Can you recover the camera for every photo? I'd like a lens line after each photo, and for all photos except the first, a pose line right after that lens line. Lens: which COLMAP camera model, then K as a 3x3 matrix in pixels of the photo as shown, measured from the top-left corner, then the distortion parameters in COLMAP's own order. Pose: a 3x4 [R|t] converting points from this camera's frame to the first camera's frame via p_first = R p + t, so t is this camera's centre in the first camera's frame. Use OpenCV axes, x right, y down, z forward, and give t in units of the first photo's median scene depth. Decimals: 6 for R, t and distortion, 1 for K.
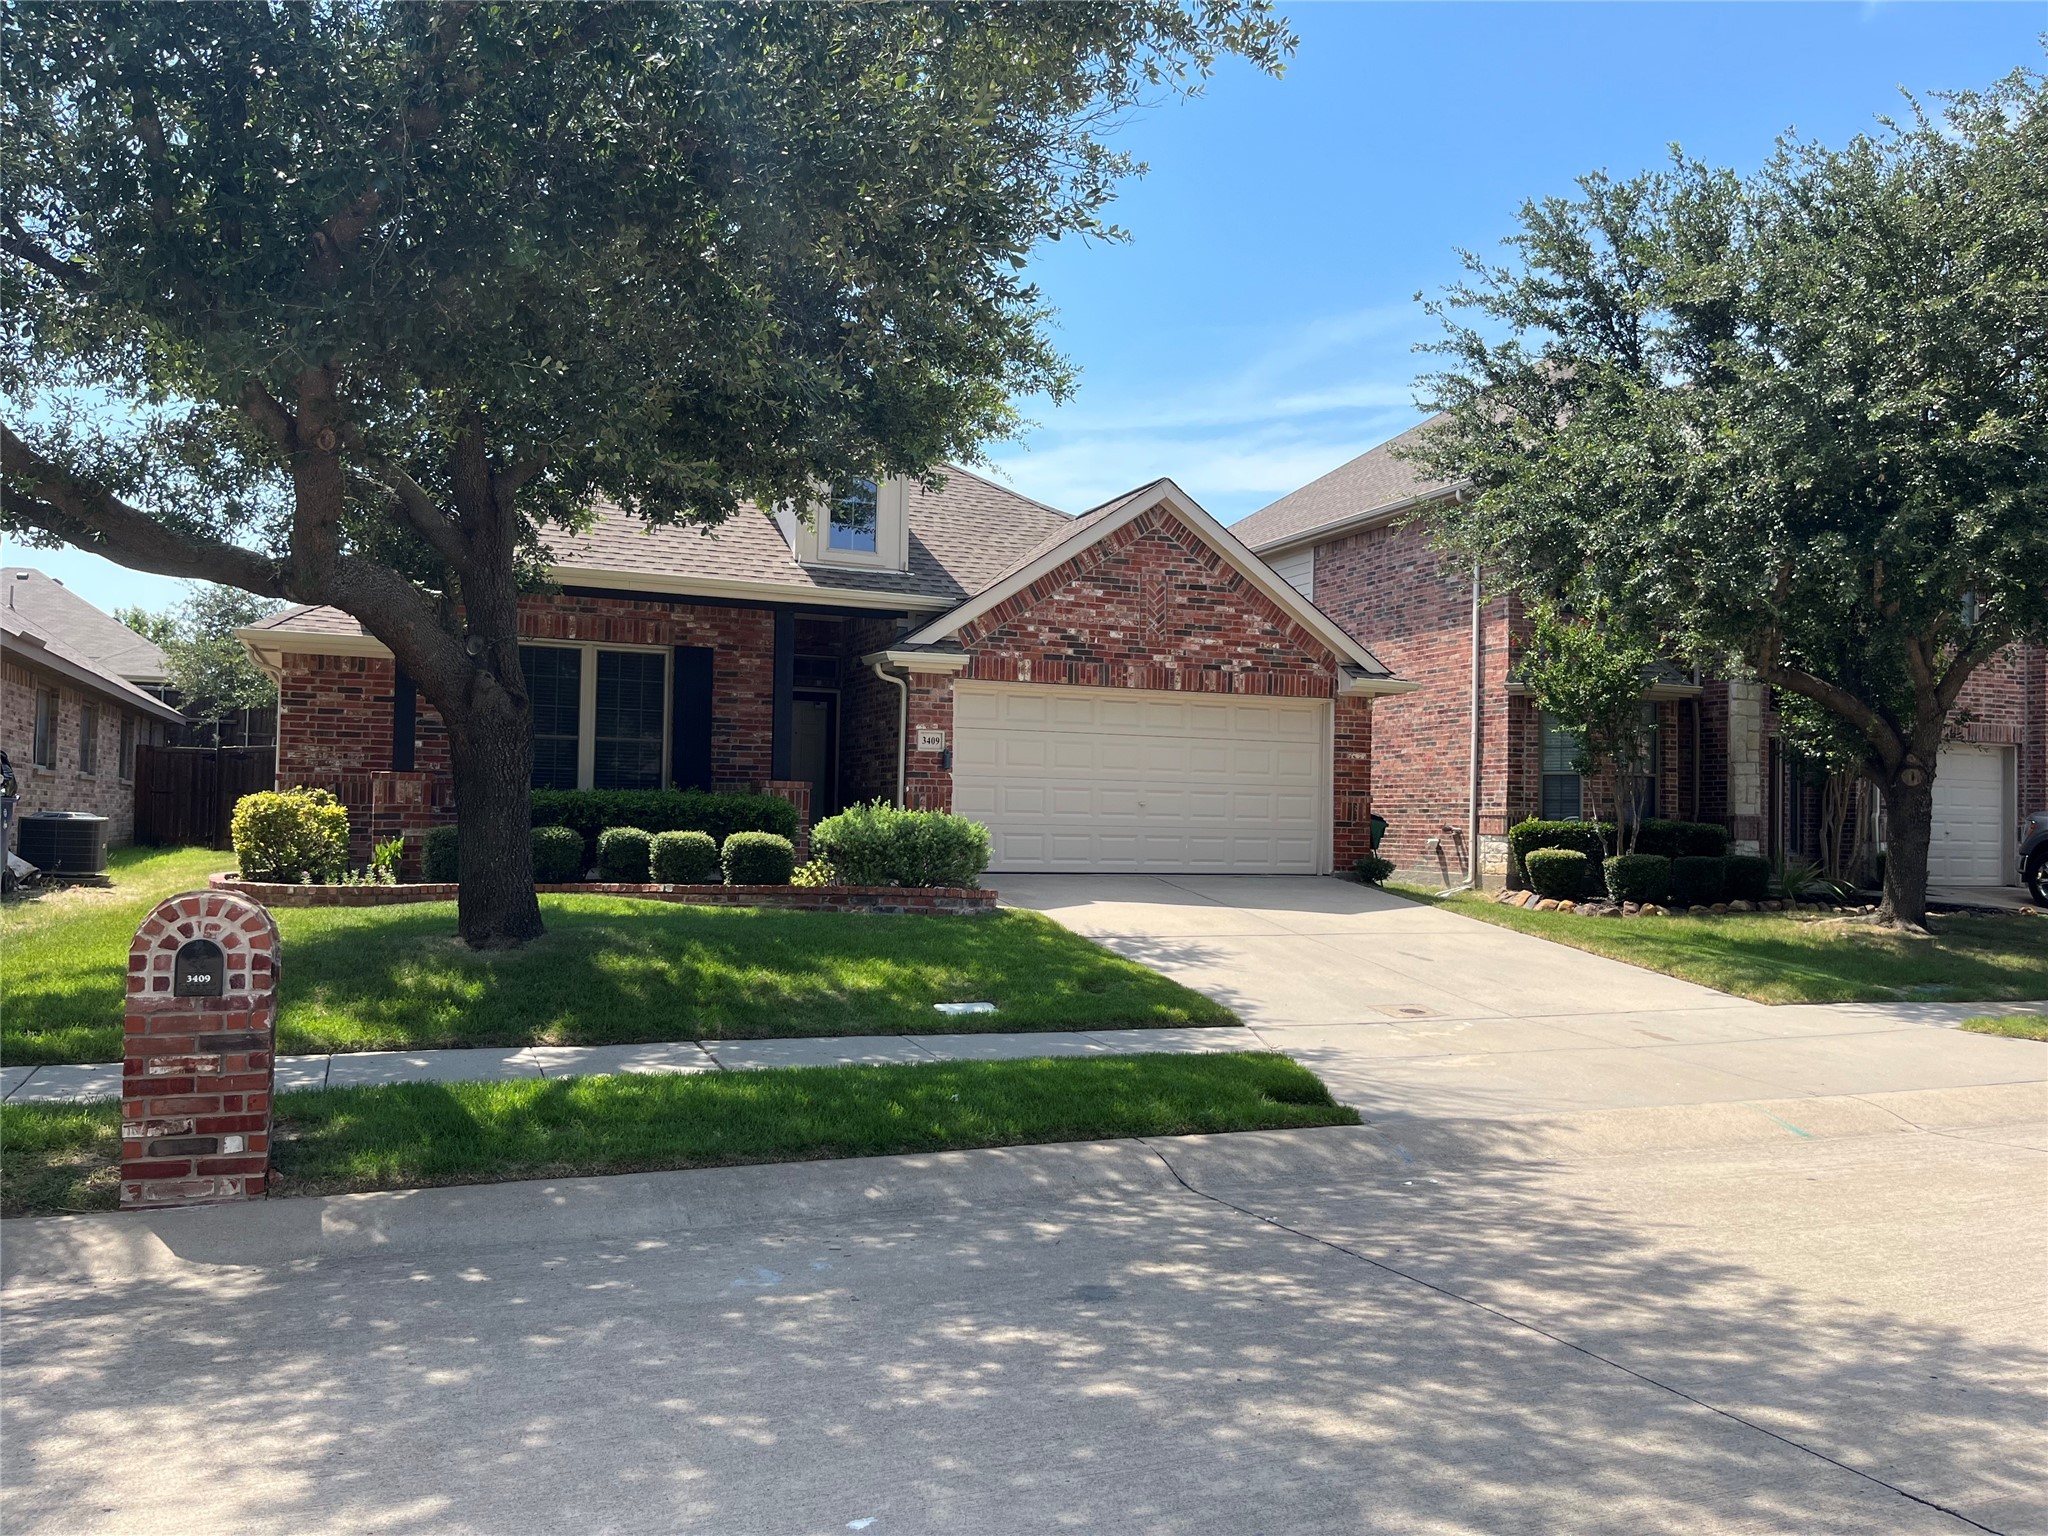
lens RADIAL K [[1548.2, 0, 1012.0], [0, 1548.2, 781.1], [0, 0, 1]] dist [0.075891, -0.112542]
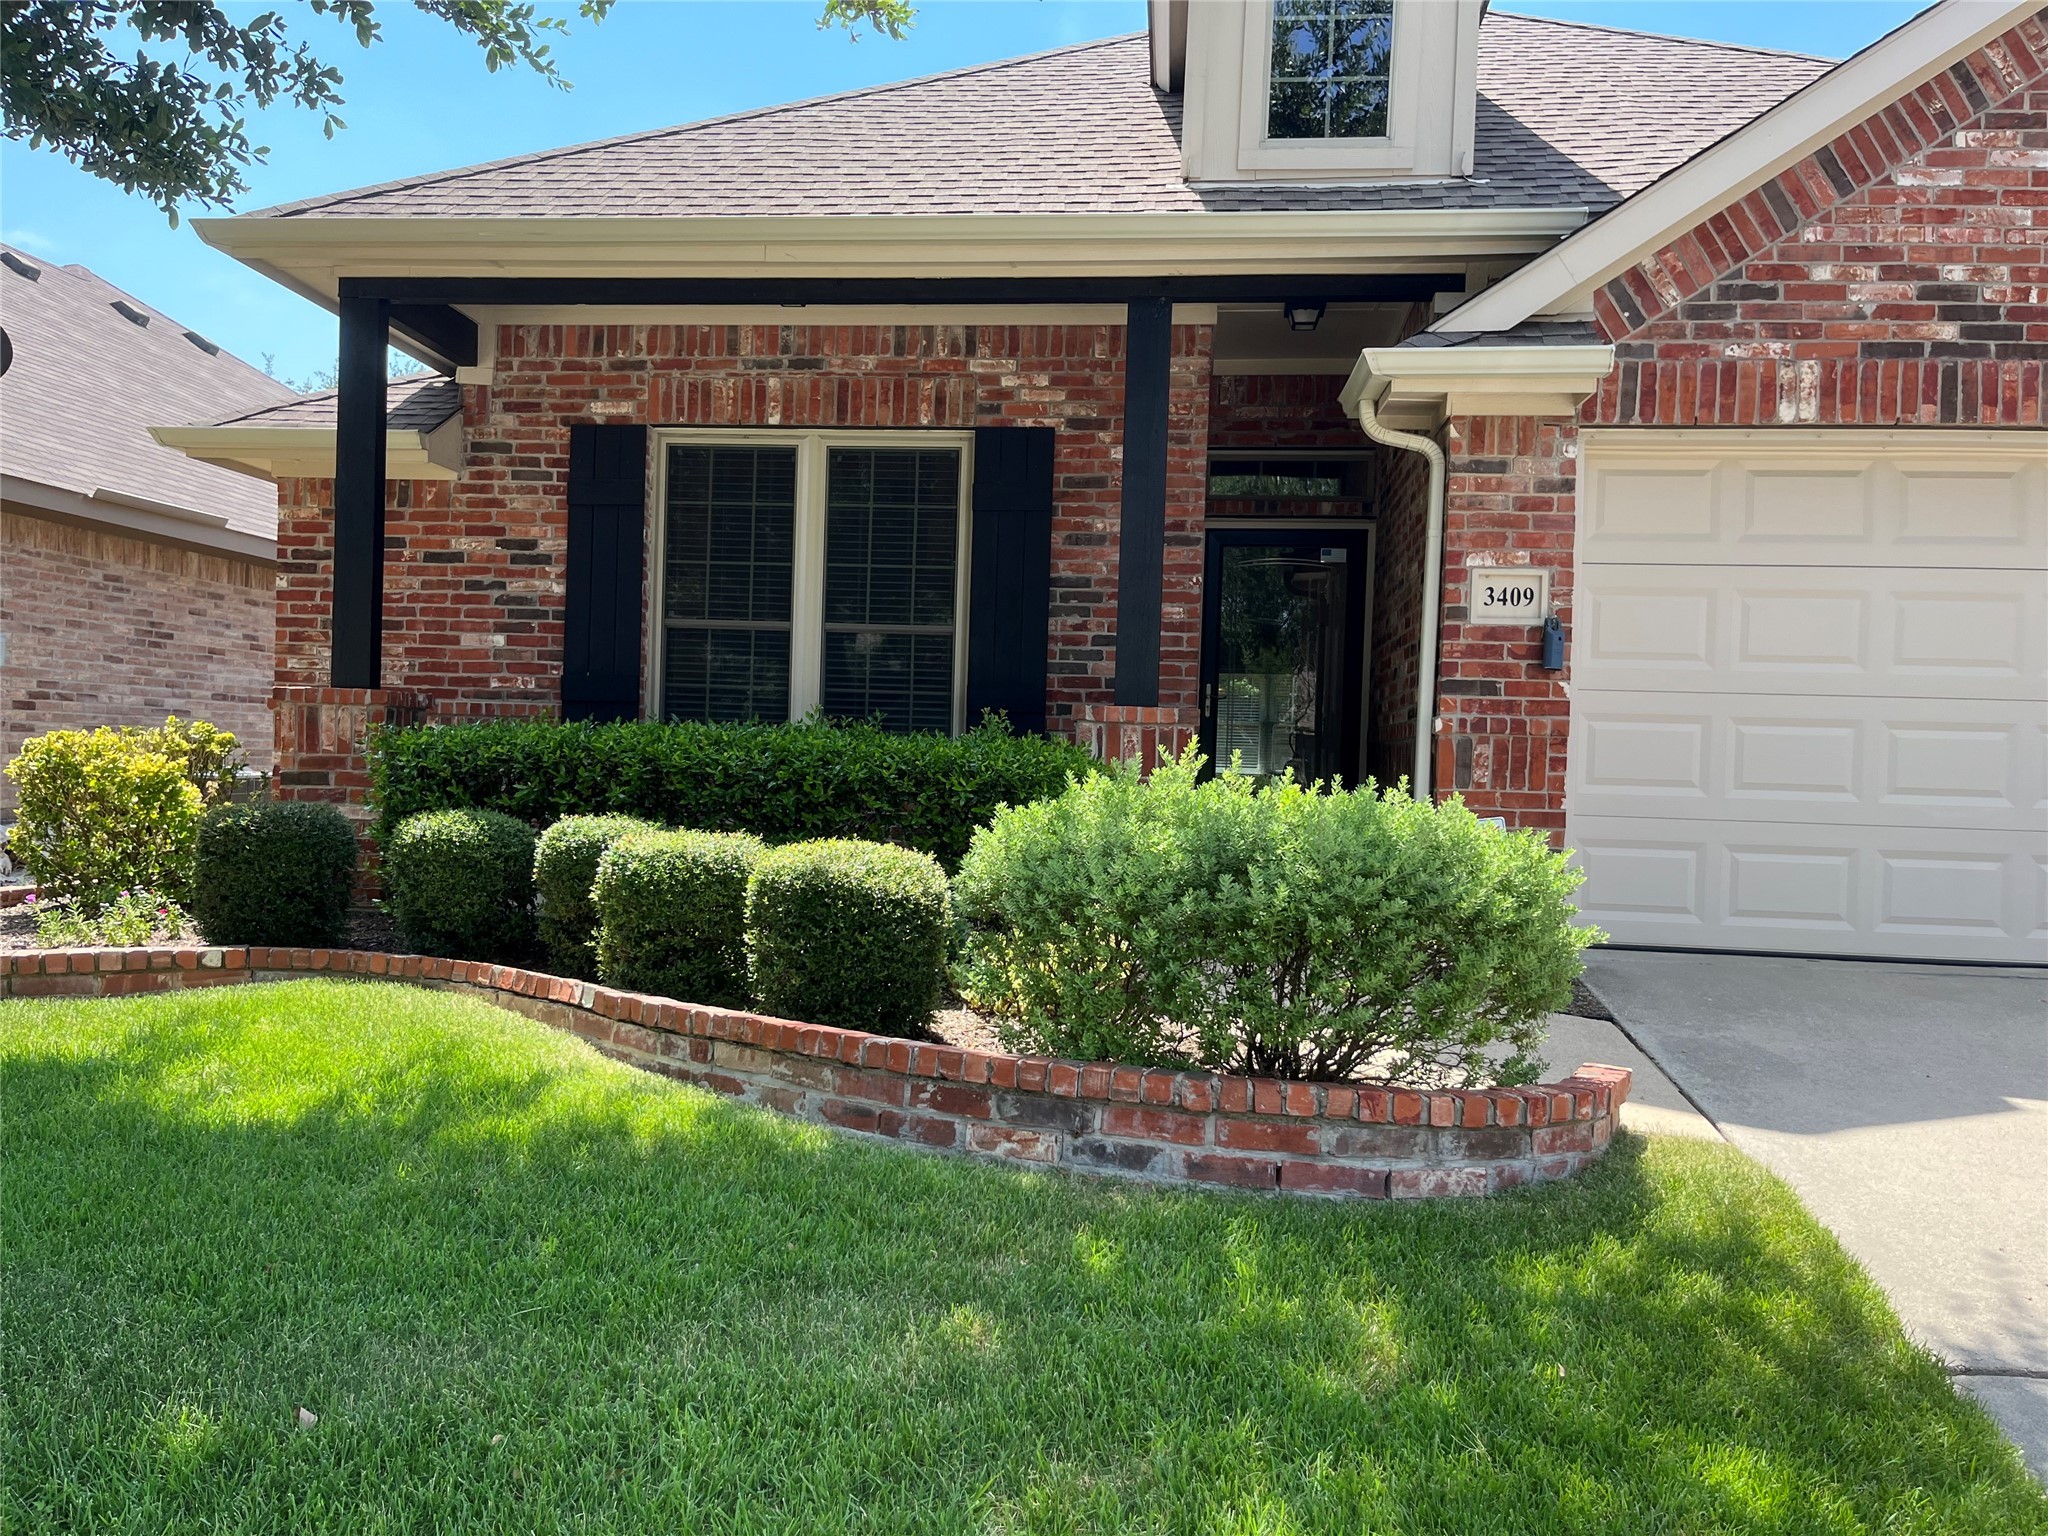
lens RADIAL K [[1548.2, 0, 1012.0], [0, 1548.2, 781.1], [0, 0, 1]] dist [0.075891, -0.112542]
pose [[0.874930, 0.014929, -0.484018, 0.025807], [-0.001667, 0.999612, 0.027820, 0.008238], [0.484246, -0.023533, 0.874615, 0.599657]]
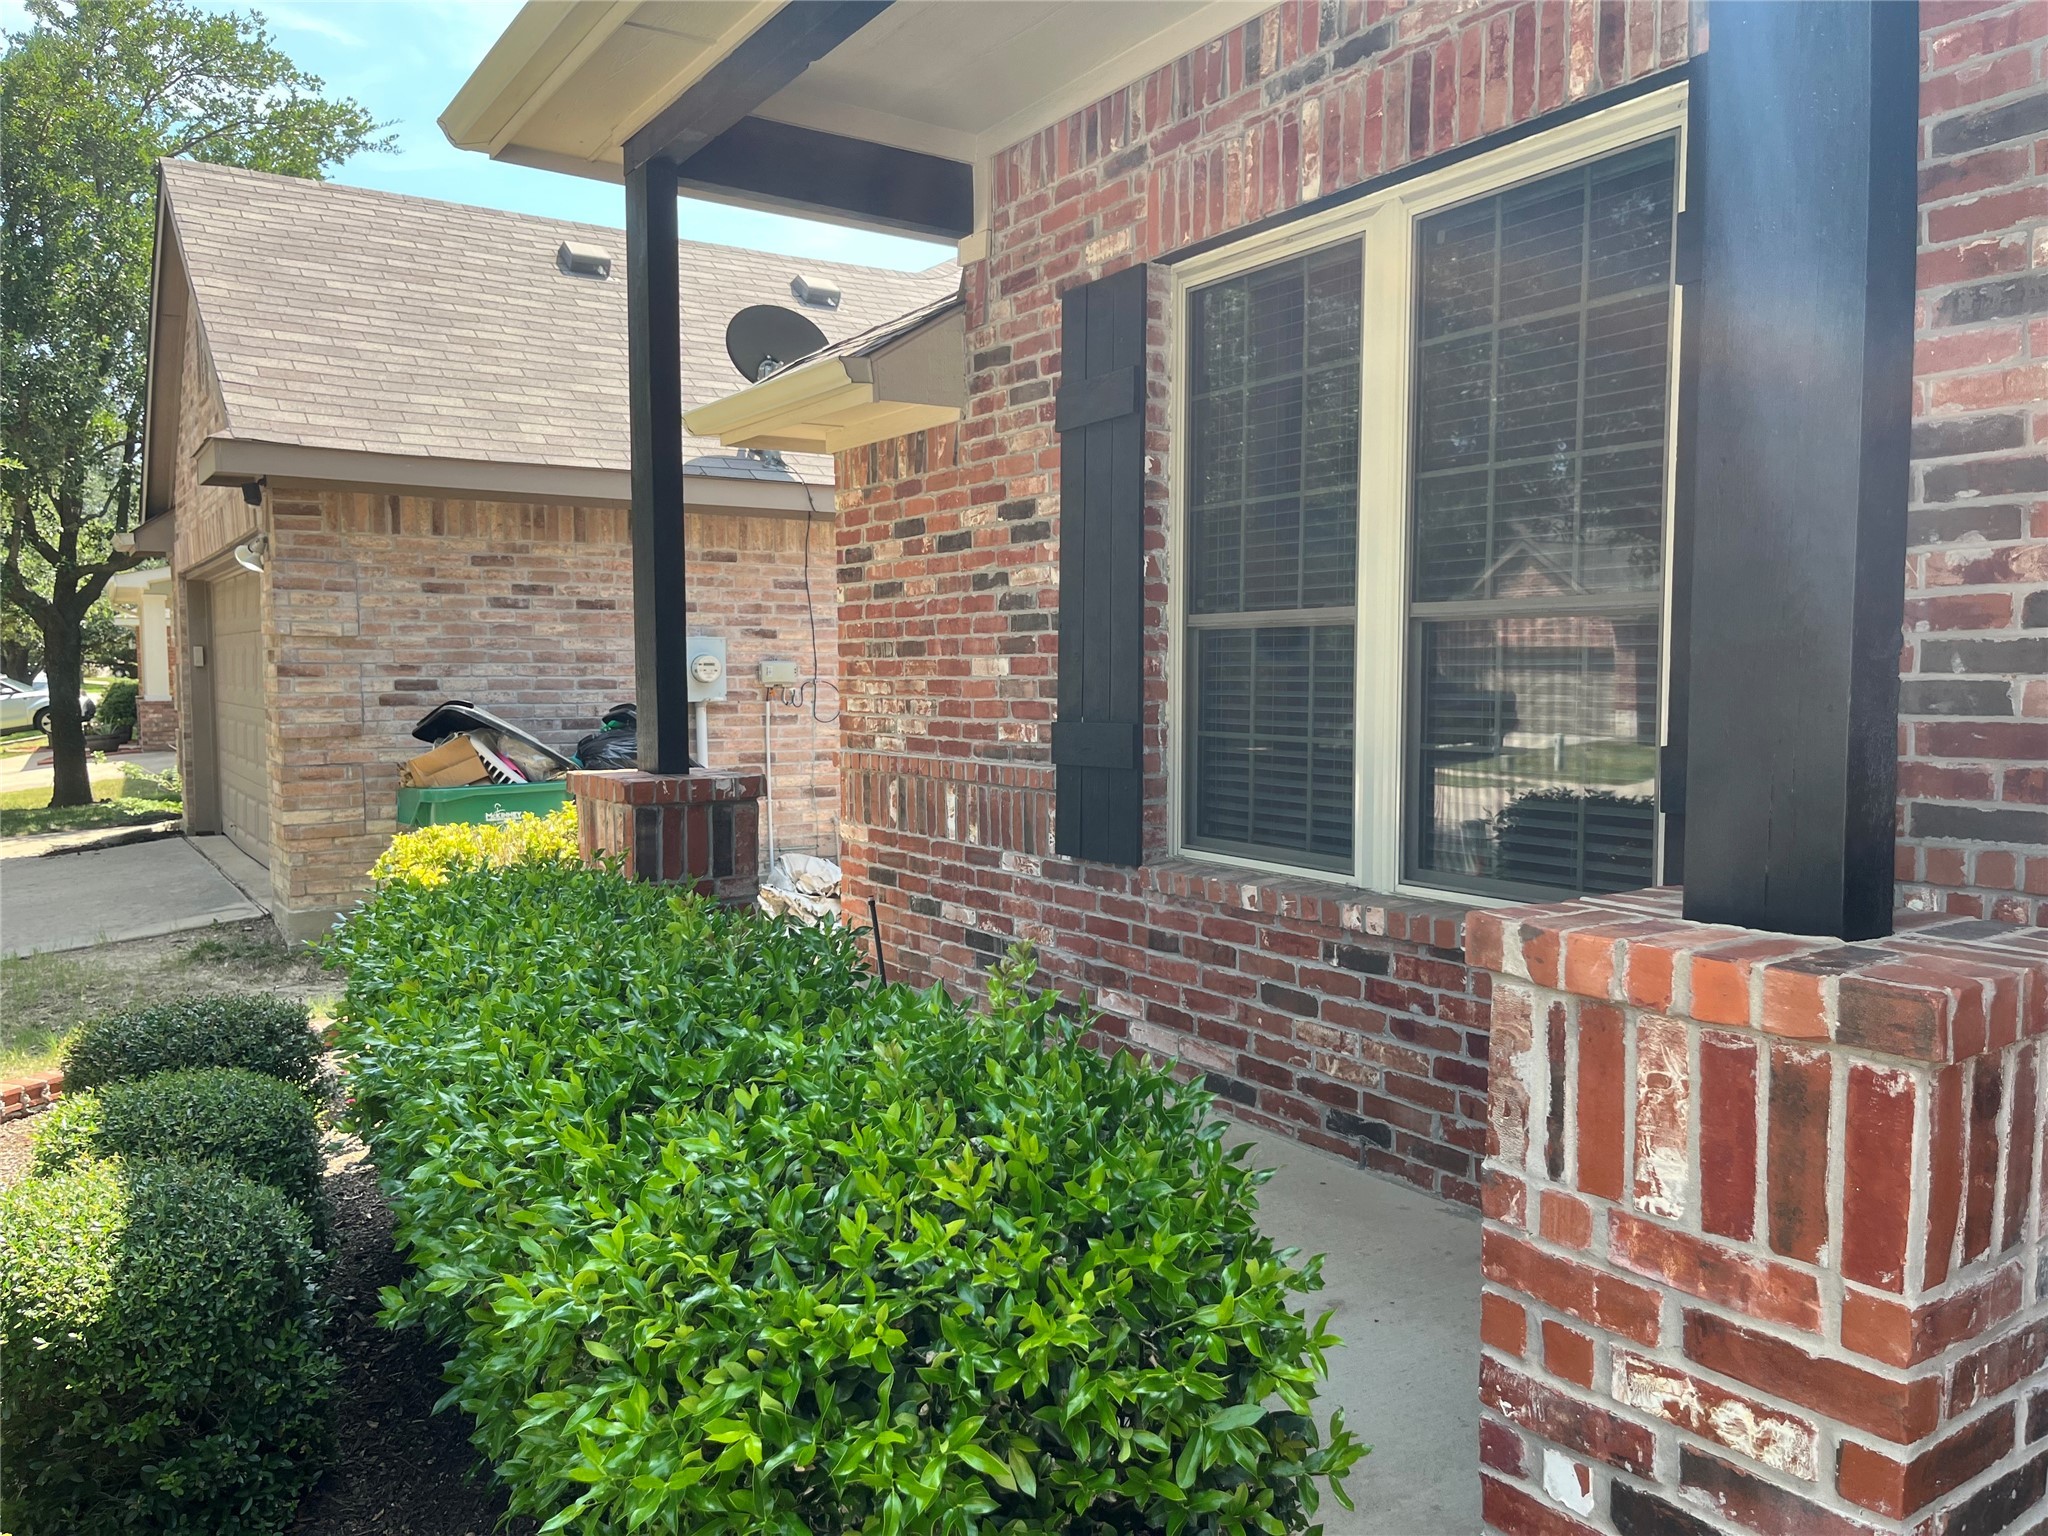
lens RADIAL K [[1532.8, 0, 1101.3], [0, 1532.8, 758.0], [0, 0, 1]] dist [0.096814, -0.110901]
pose [[0.228510, 0.031860, -0.973020, -0.055602], [0.026563, 0.998888, 0.038945, -0.016050], [0.973179, -0.034746, 0.227410, 0.910900]]
